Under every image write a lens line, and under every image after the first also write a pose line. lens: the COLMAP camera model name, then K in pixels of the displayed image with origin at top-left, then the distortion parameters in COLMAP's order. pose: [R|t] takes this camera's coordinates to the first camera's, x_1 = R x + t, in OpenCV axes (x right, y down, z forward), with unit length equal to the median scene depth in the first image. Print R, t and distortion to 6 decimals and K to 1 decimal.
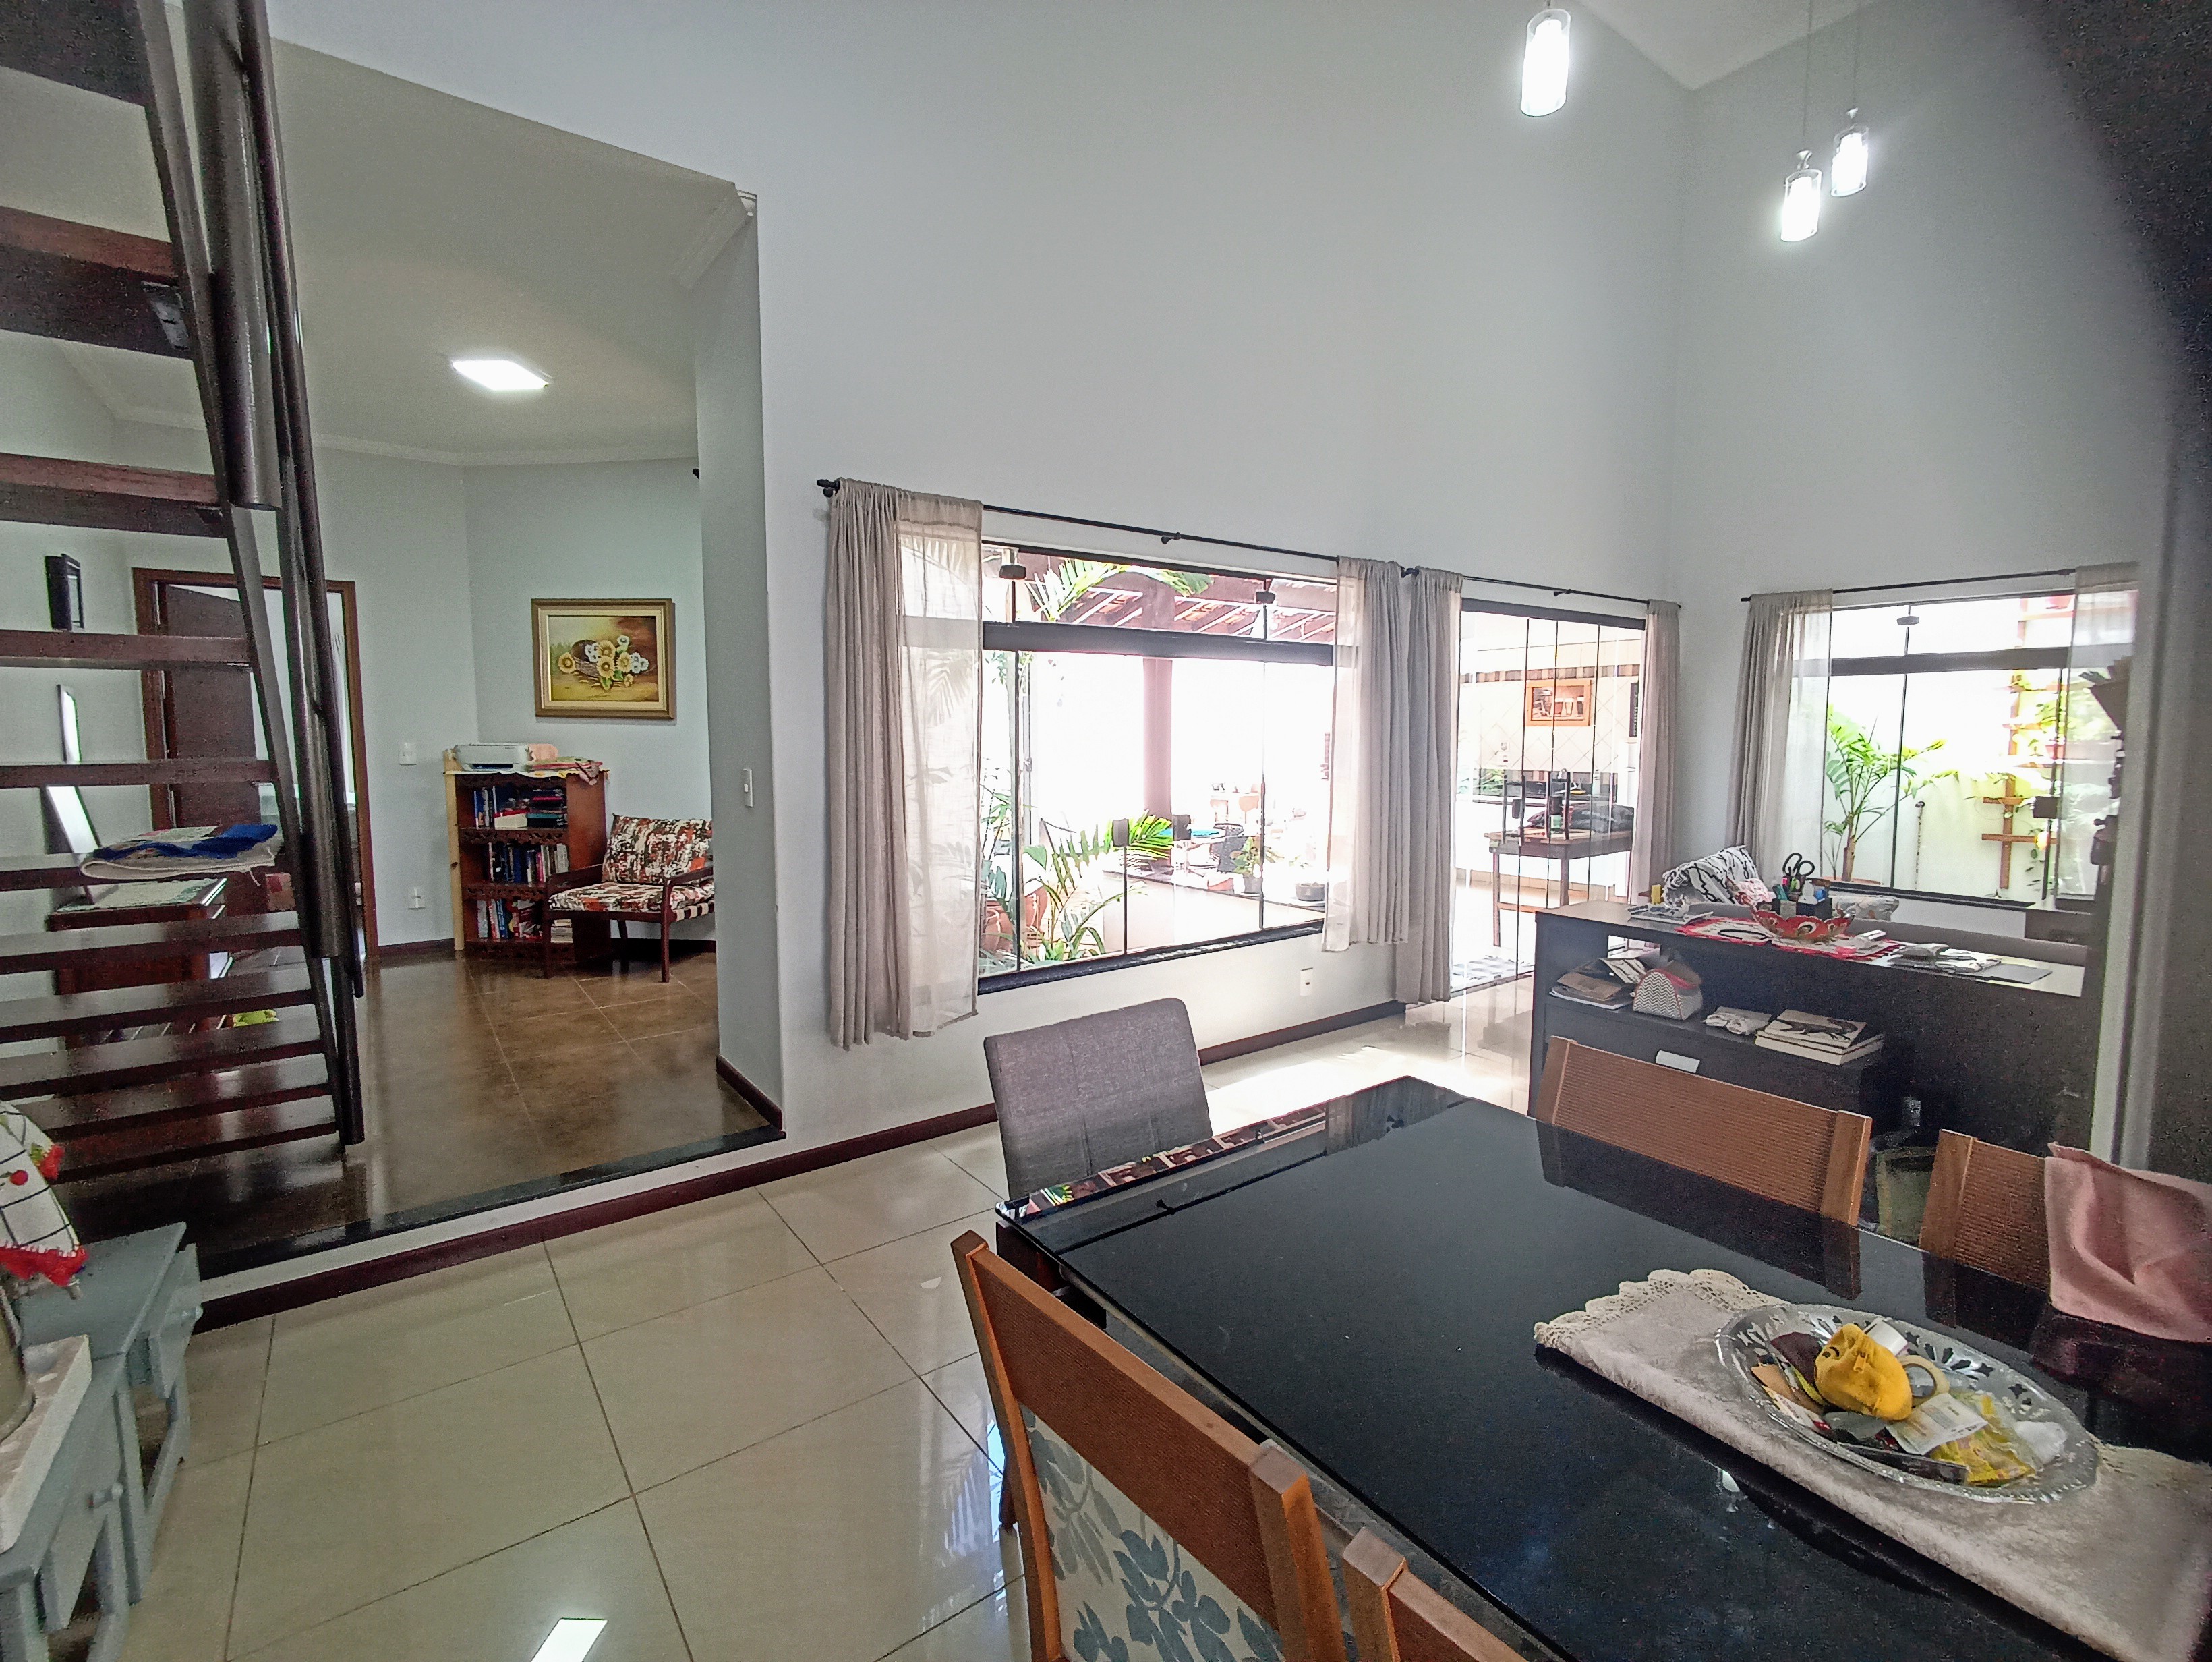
lens RADIAL K [[1013.2, 0, 1105.8], [0, 1013.2, 813.4], [0, 0, 1]] dist [0.000660, 0.000468]
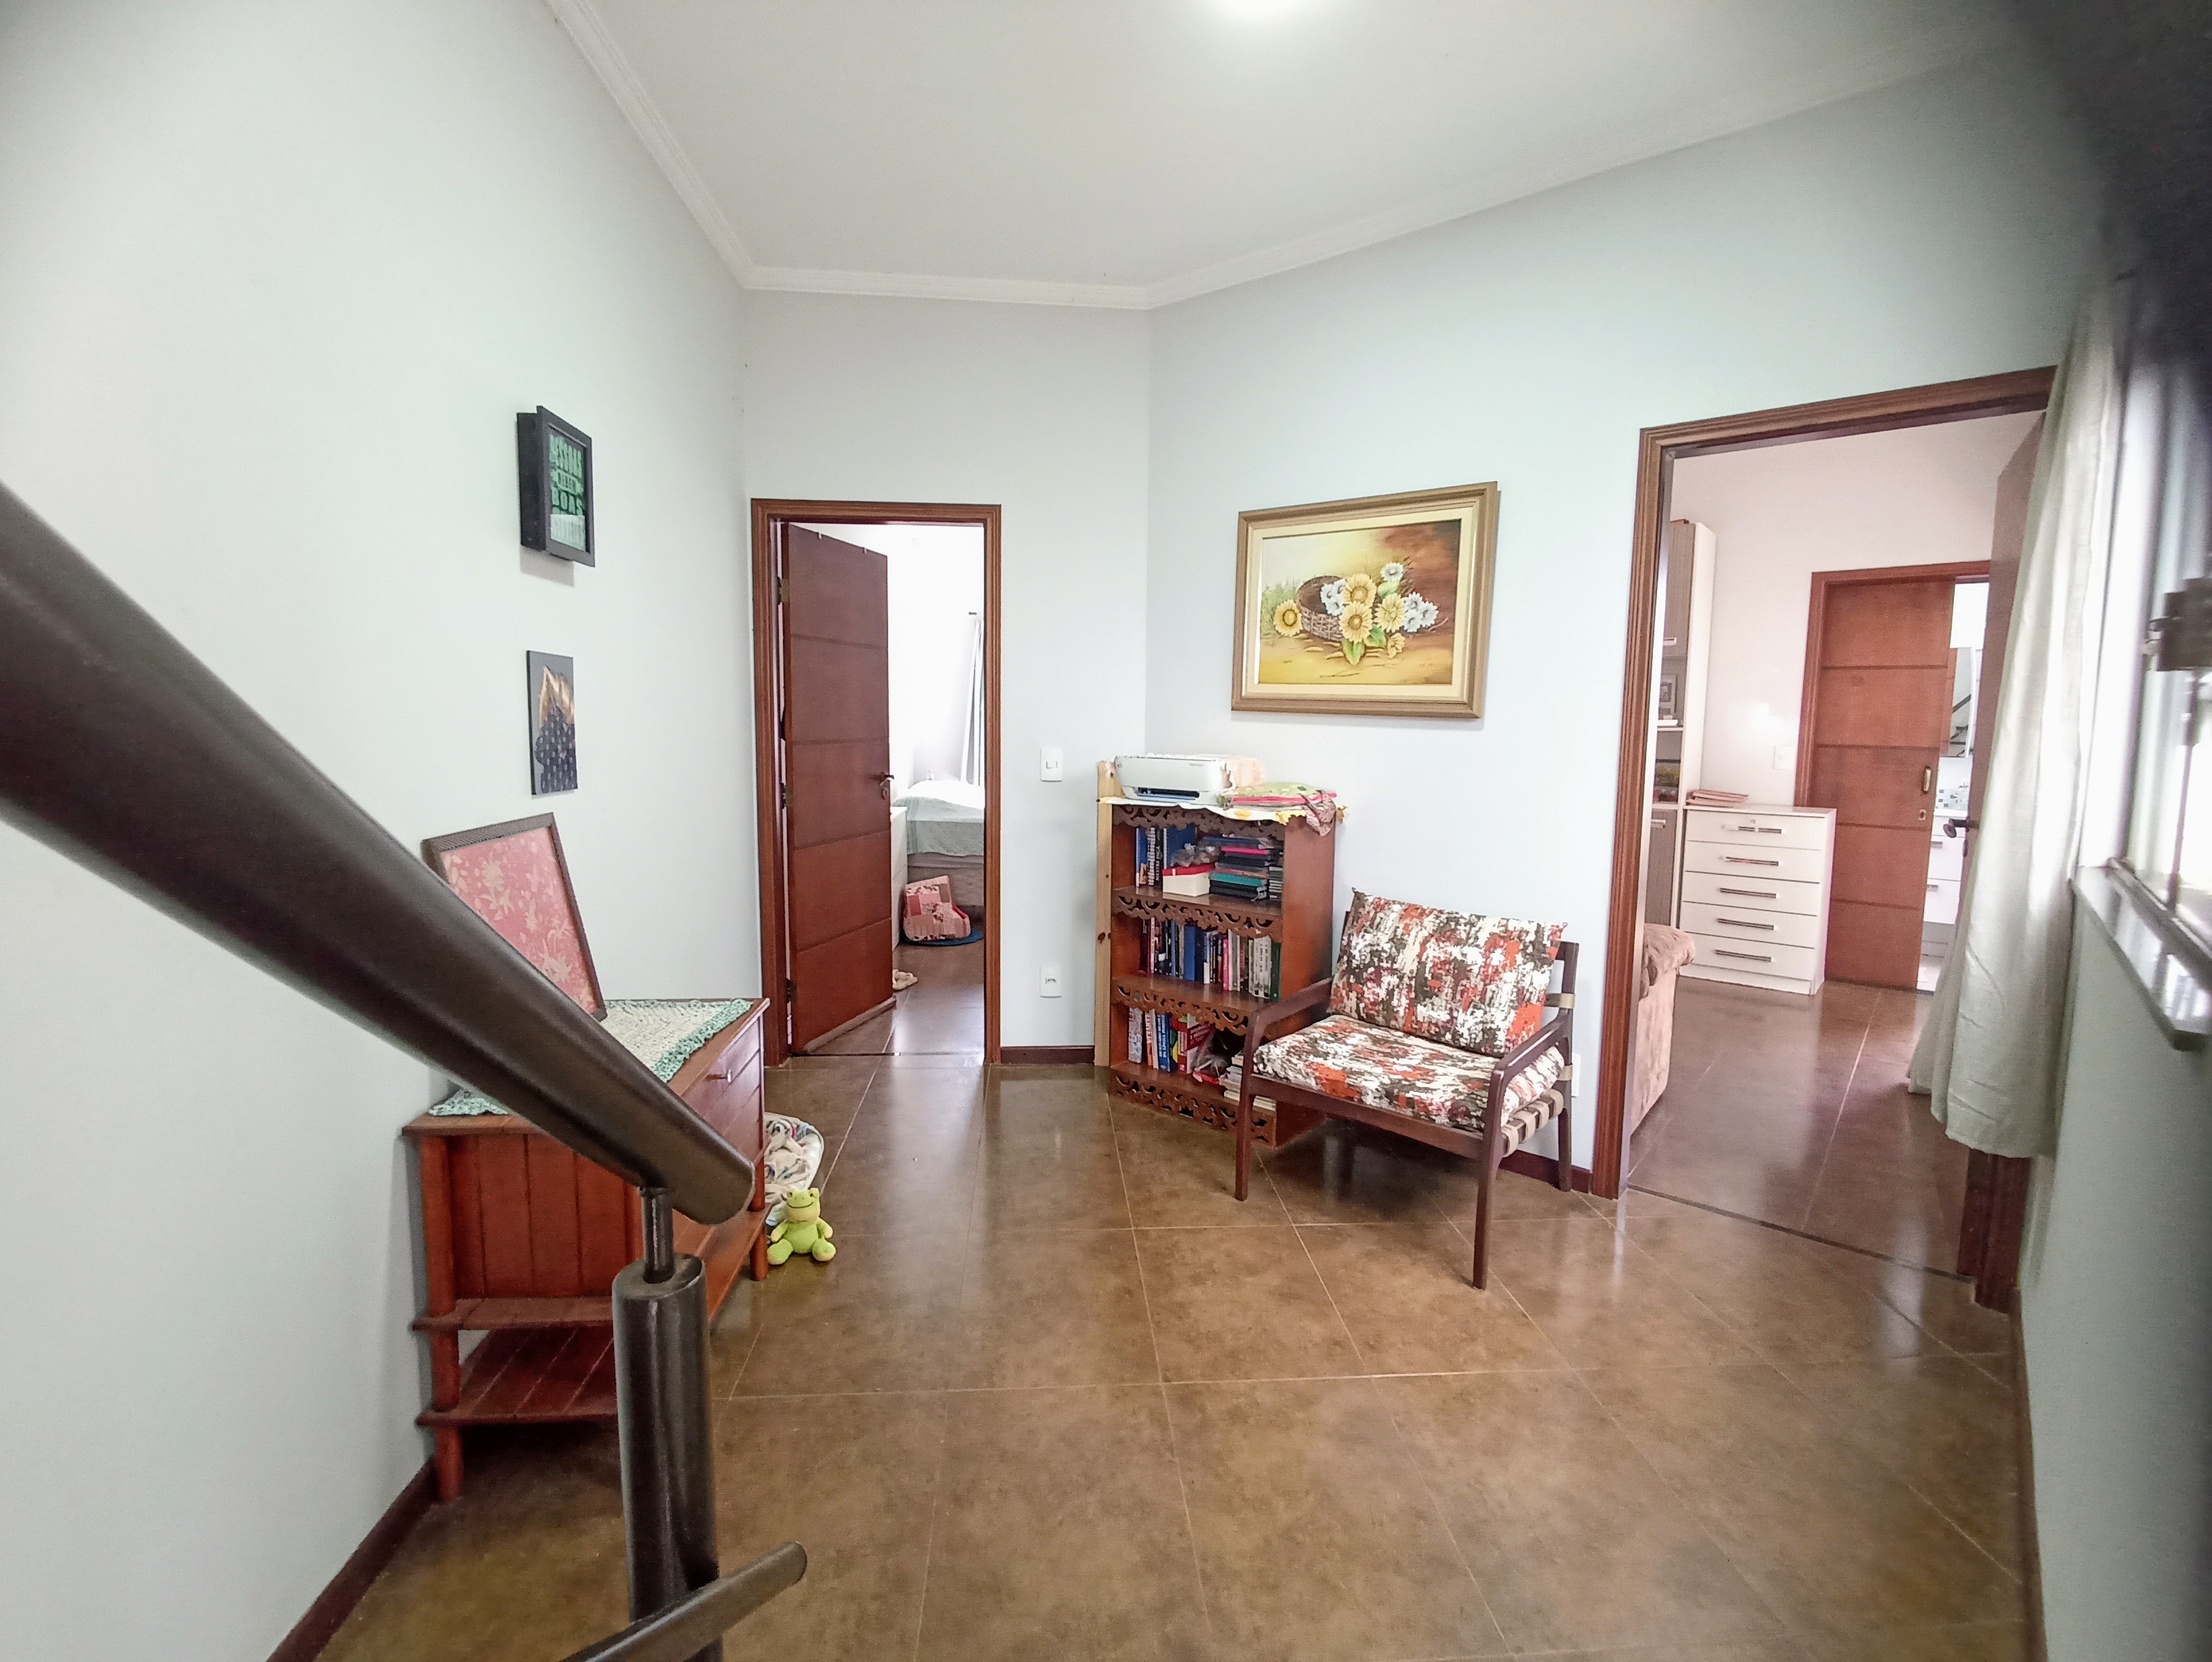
lens RADIAL K [[1013.2, 0, 1105.8], [0, 1013.2, 813.4], [0, 0, 1]] dist [0.000660, 0.000468]
pose [[0.850722, 0.063485, -0.521768, -0.317106], [-0.058348, 0.997950, 0.026291, -0.047314], [0.522367, 0.008078, 0.852682, 0.461718]]
